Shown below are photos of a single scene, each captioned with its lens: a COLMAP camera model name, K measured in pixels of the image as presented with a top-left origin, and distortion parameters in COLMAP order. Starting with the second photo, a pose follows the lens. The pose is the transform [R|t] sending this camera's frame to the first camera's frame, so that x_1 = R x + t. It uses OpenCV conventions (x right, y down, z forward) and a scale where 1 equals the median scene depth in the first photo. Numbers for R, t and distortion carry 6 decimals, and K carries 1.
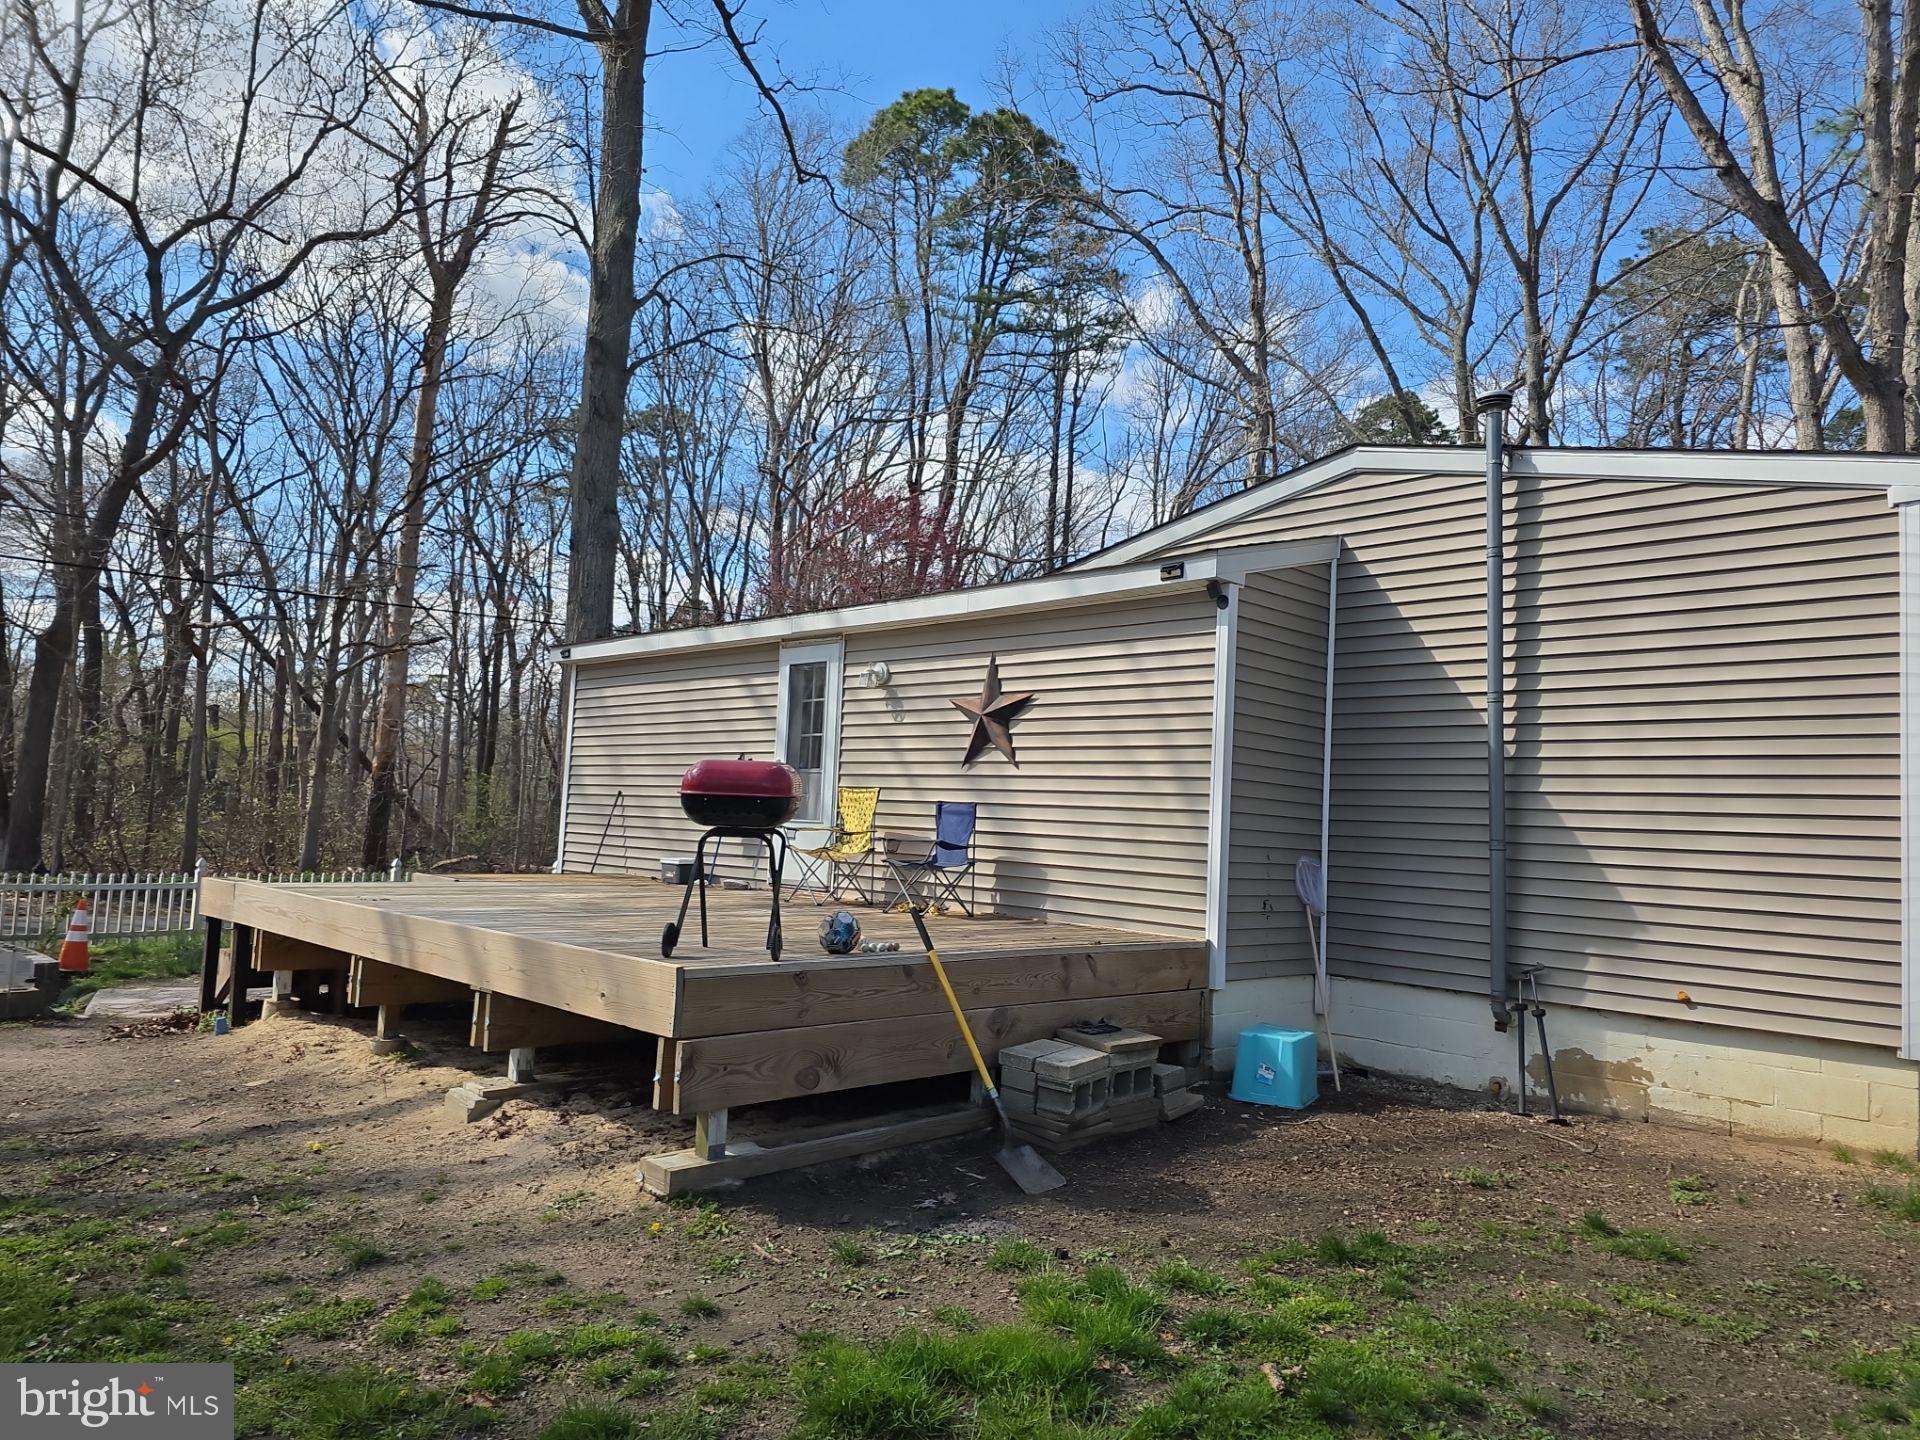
lens RADIAL K [[1288.4, 0, 965.6], [0, 1288.4, 723.7], [0, 0, 1]] dist [0.058721, -0.050482]
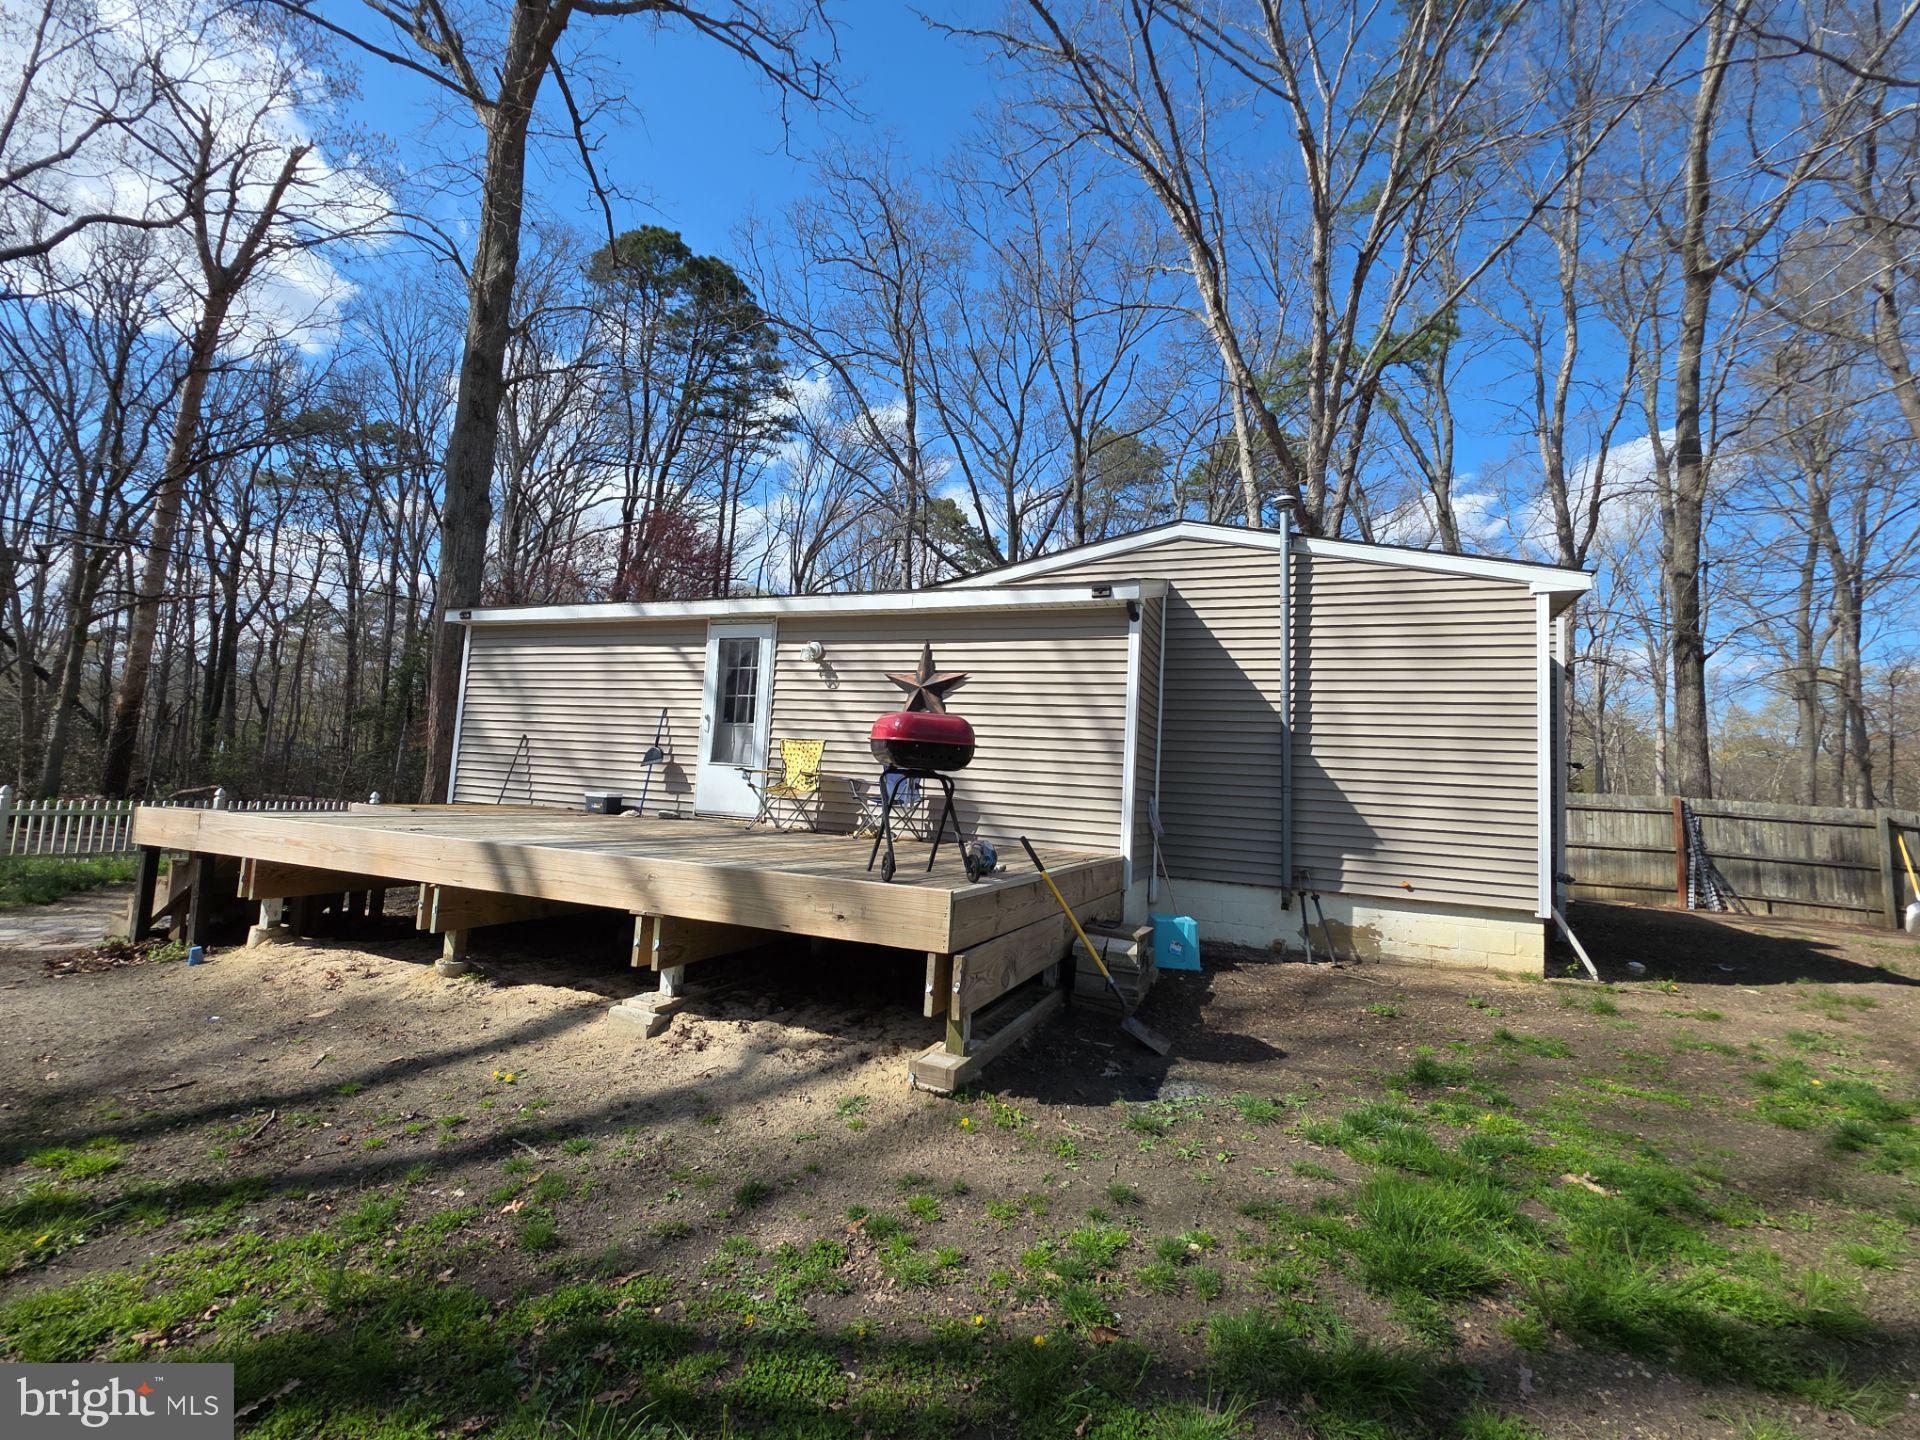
lens RADIAL K [[862.8, 0, 944.2], [0, 862.8, 707.7], [0, 0, 1]] dist [0.008137, 0.000479]
pose [[0.924521, 0.045972, 0.378348, -0.320123], [-0.047966, 0.998840, -0.004158, 0.017891], [-0.378101, -0.014304, 0.925654, 0.182682]]
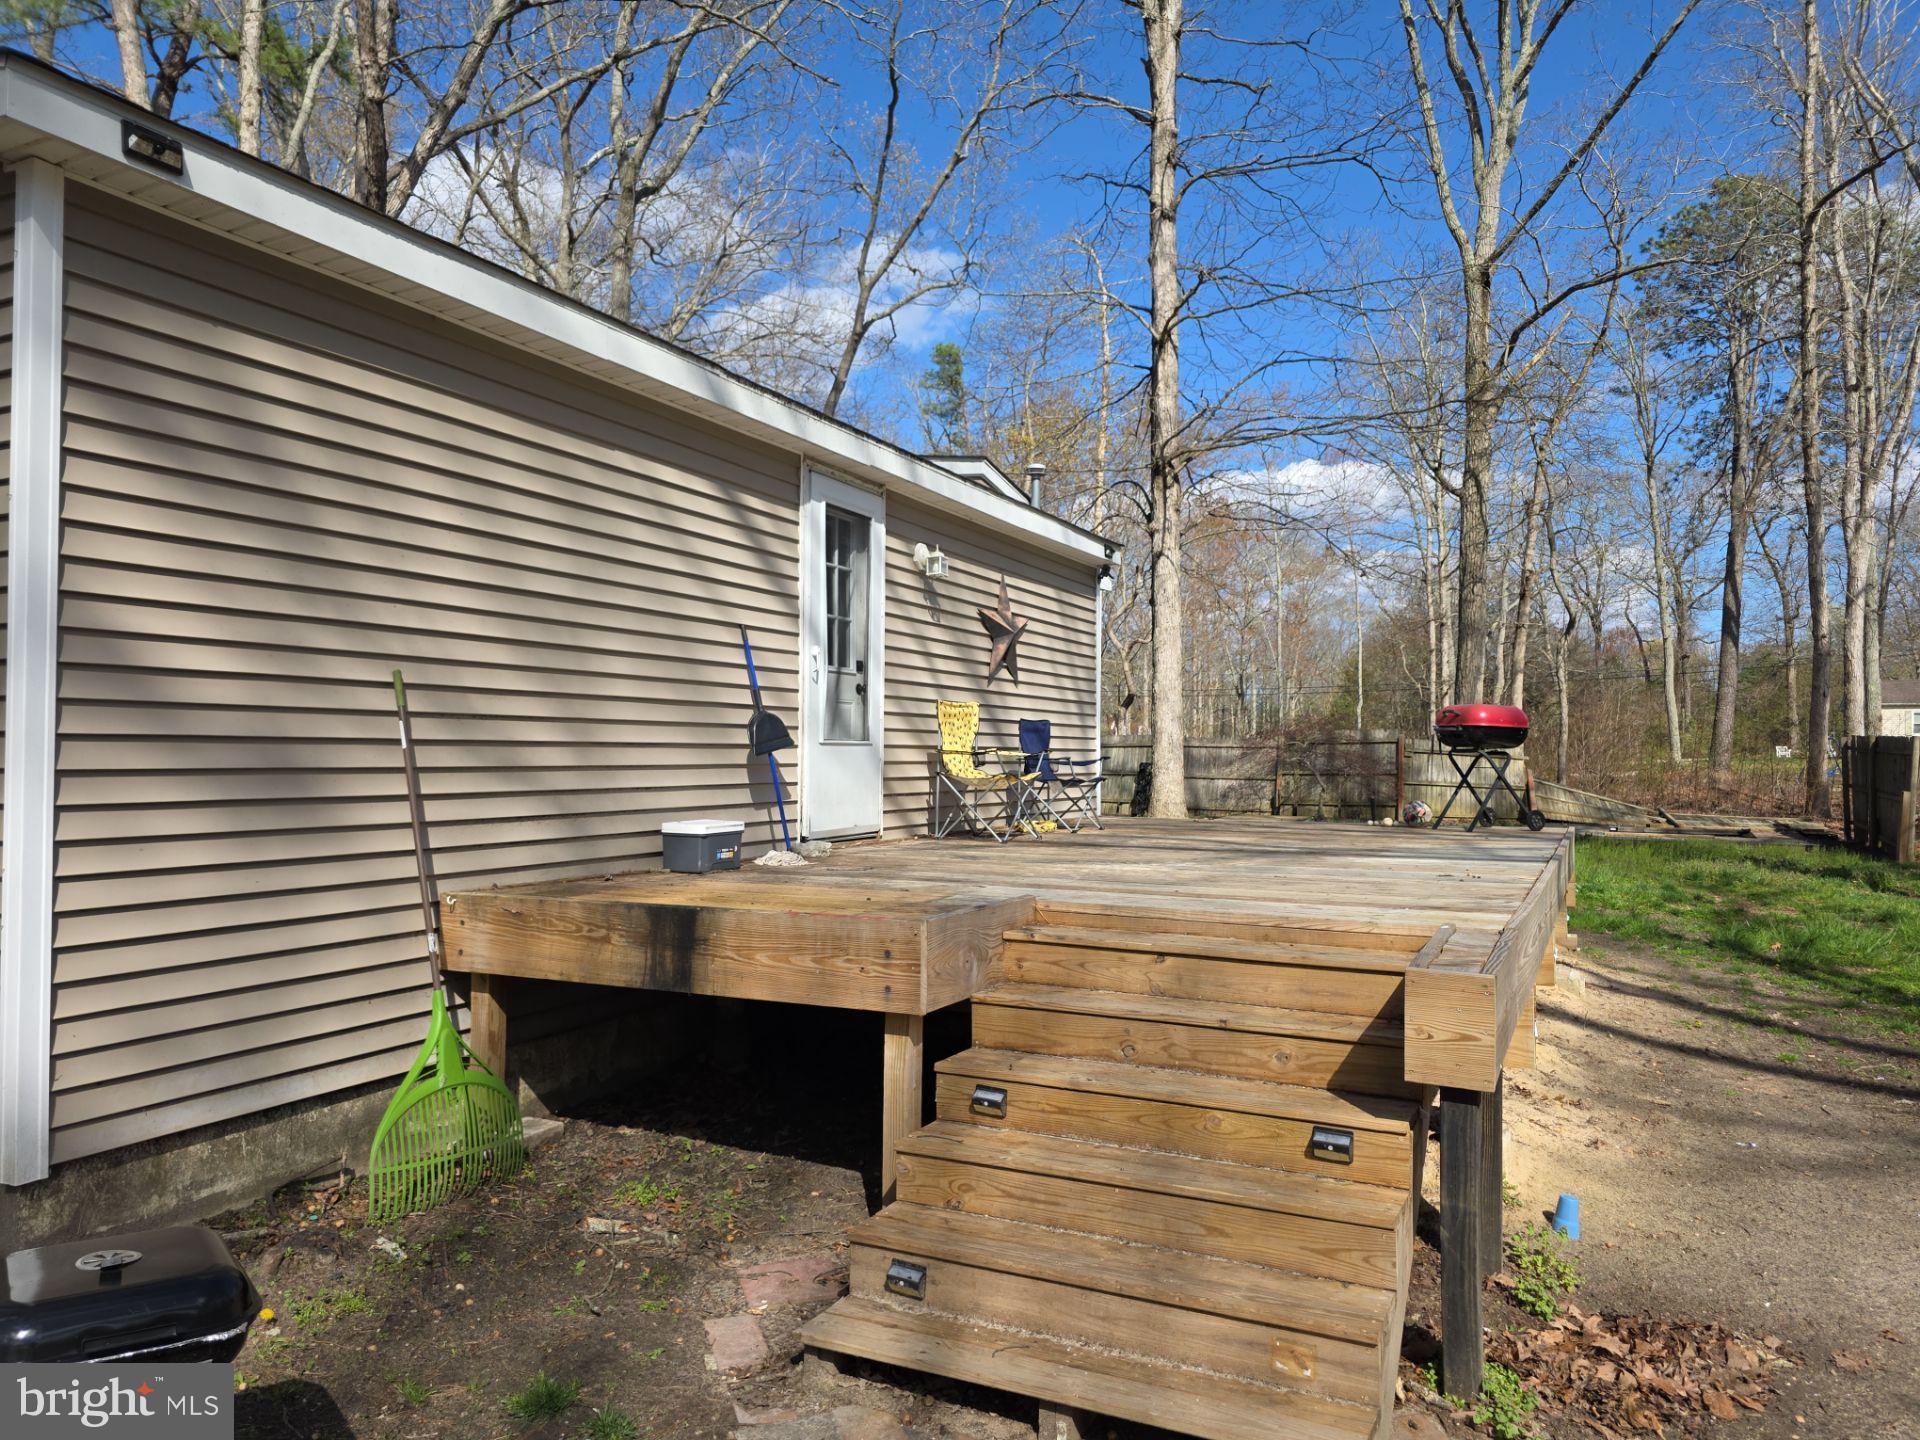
lens RADIAL K [[1288.4, 0, 965.6], [0, 1288.4, 723.7], [0, 0, 1]] dist [0.058721, -0.050482]
pose [[-0.330924, -0.015659, 0.943528, -0.992998], [-0.086069, 0.996196, -0.013654, 0.086822], [-0.939724, -0.085727, -0.331012, 1.458018]]
